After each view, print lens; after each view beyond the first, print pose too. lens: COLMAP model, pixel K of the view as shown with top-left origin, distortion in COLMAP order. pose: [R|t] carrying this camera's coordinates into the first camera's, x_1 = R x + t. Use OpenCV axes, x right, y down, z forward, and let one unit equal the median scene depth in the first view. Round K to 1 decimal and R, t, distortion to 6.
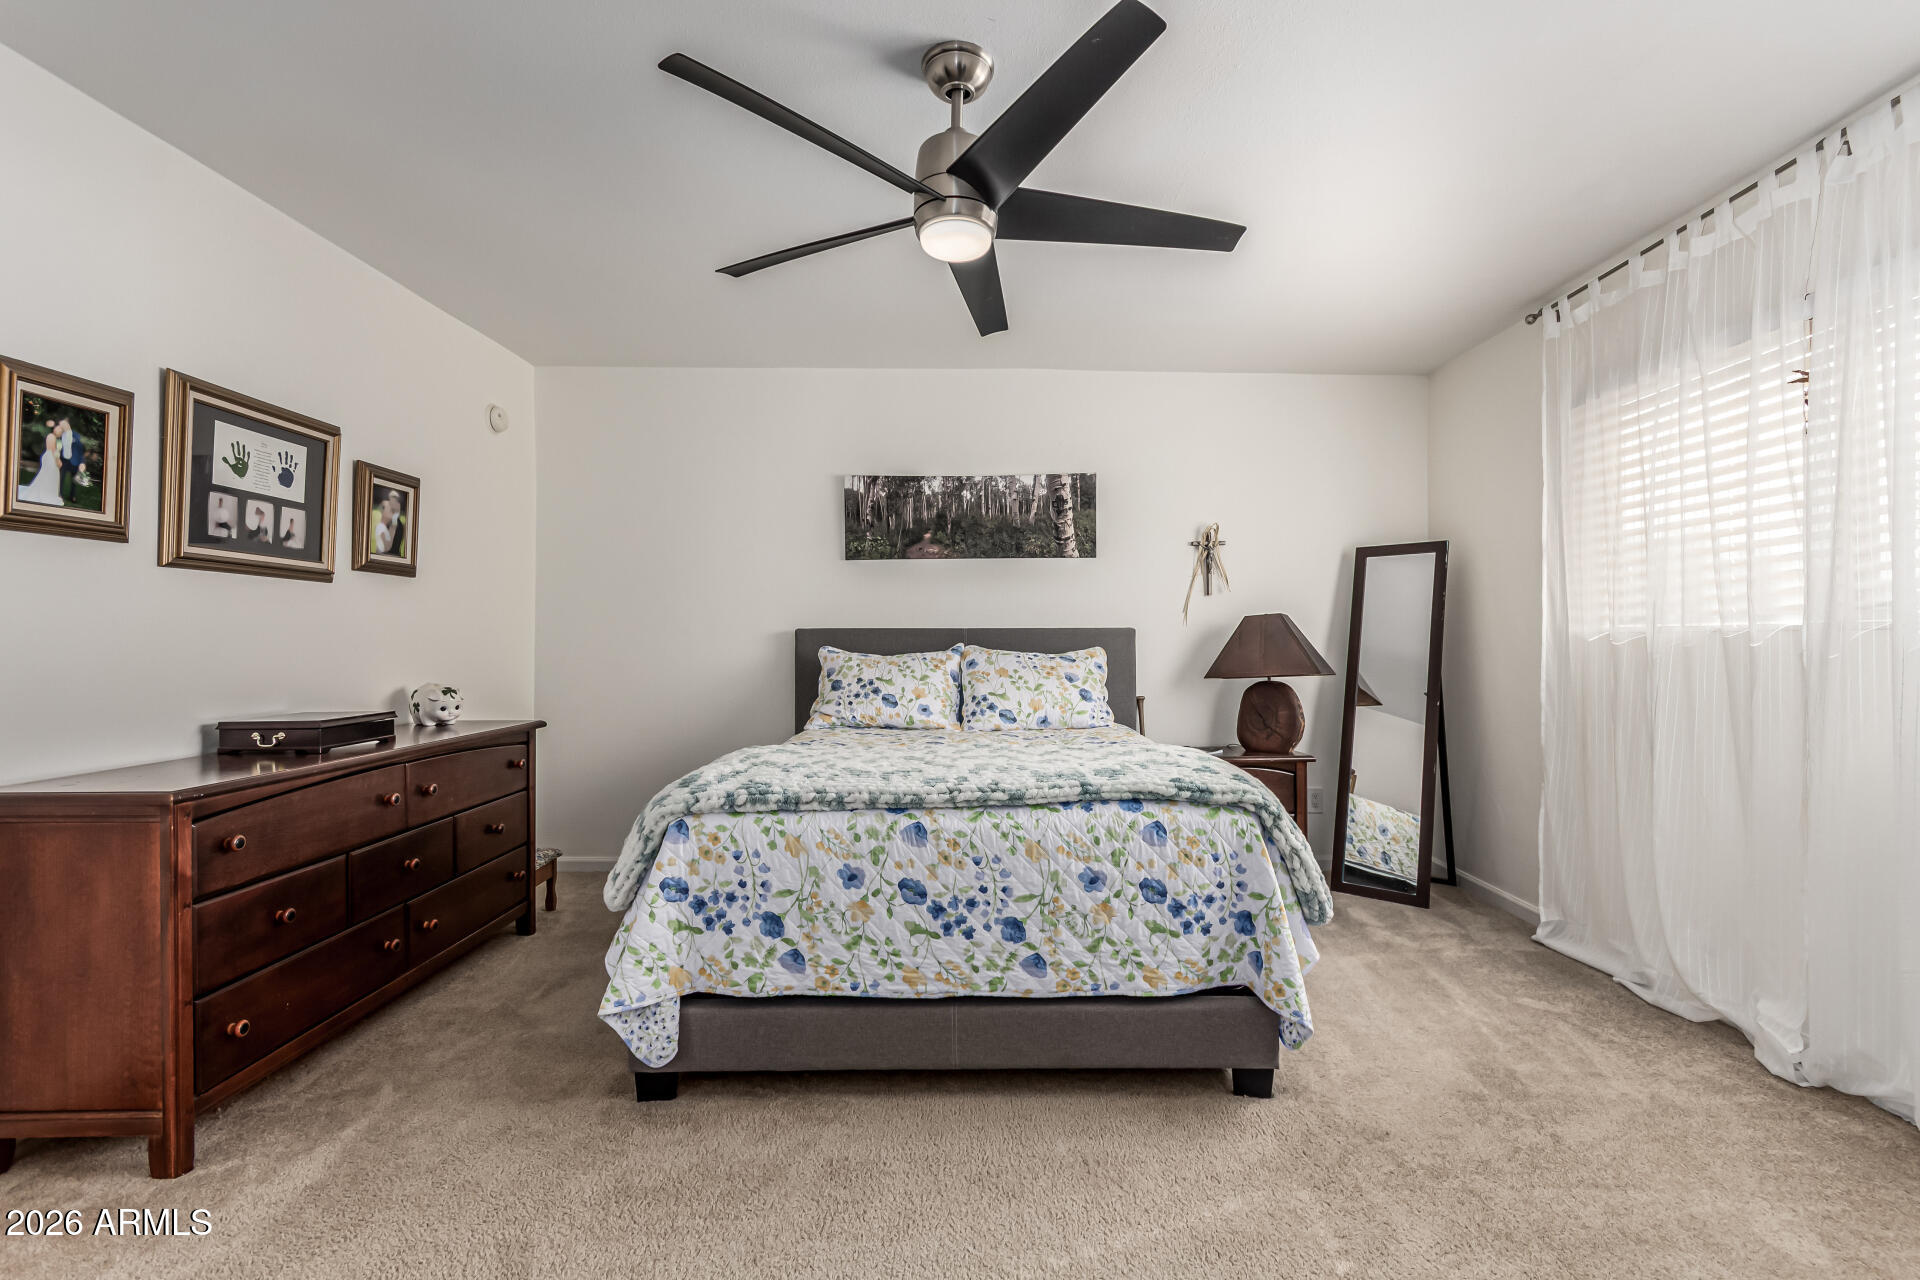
lens RADIAL K [[904.9, 0, 967.4], [0, 904.9, 638.8], [0, 0, 1]] dist [0.007277, 0.003317]
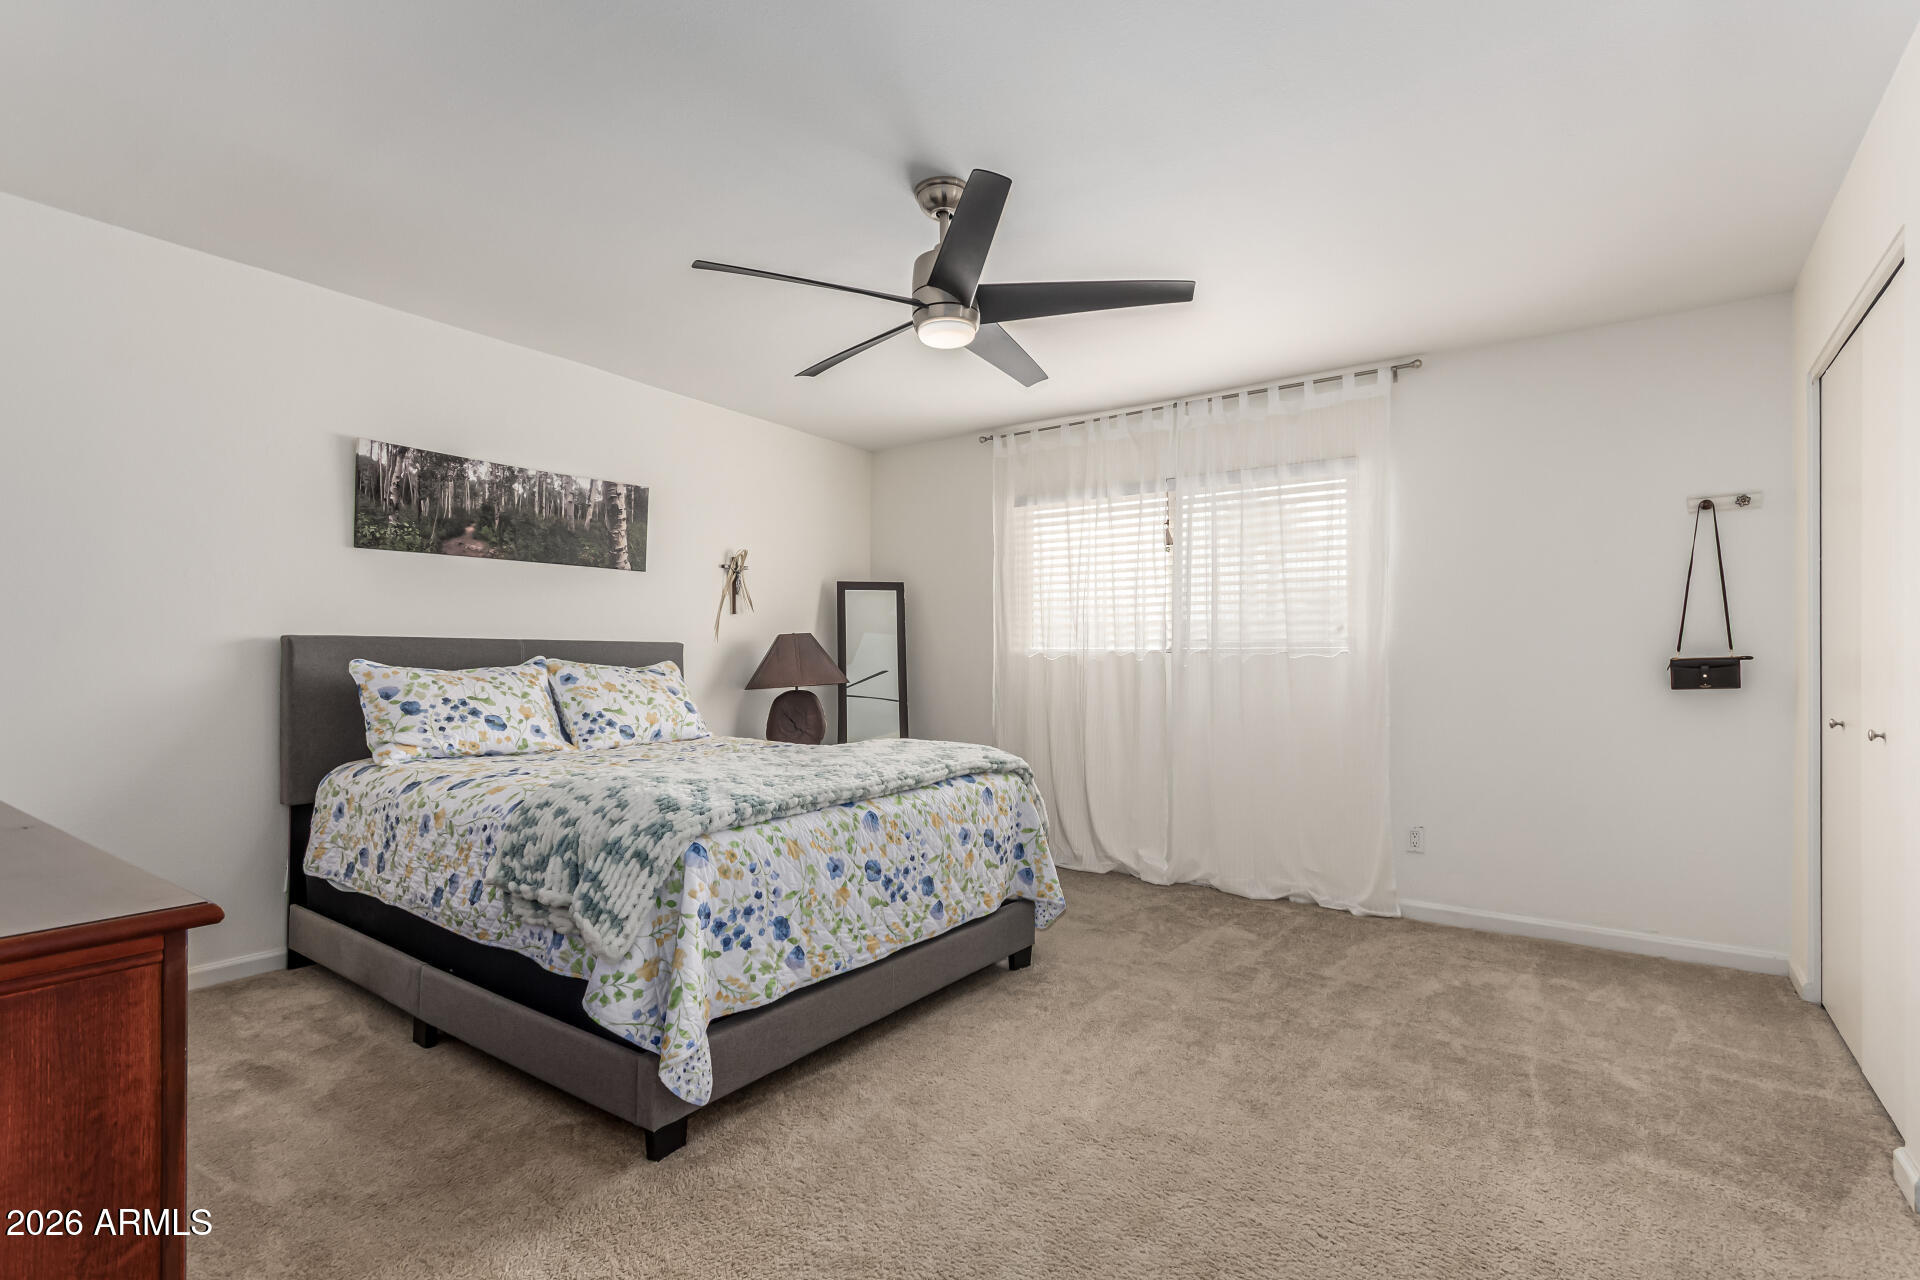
lens RADIAL K [[904.9, 0, 1001.9], [0, 904.9, 667.0], [0, 0, 1]] dist [0.007277, 0.003317]
pose [[0.566011, -0.003716, 0.824389, -0.908317], [-0.008005, 0.999918, 0.010004, 0.005223], [-0.824359, -0.012261, 0.565935, 0.208303]]
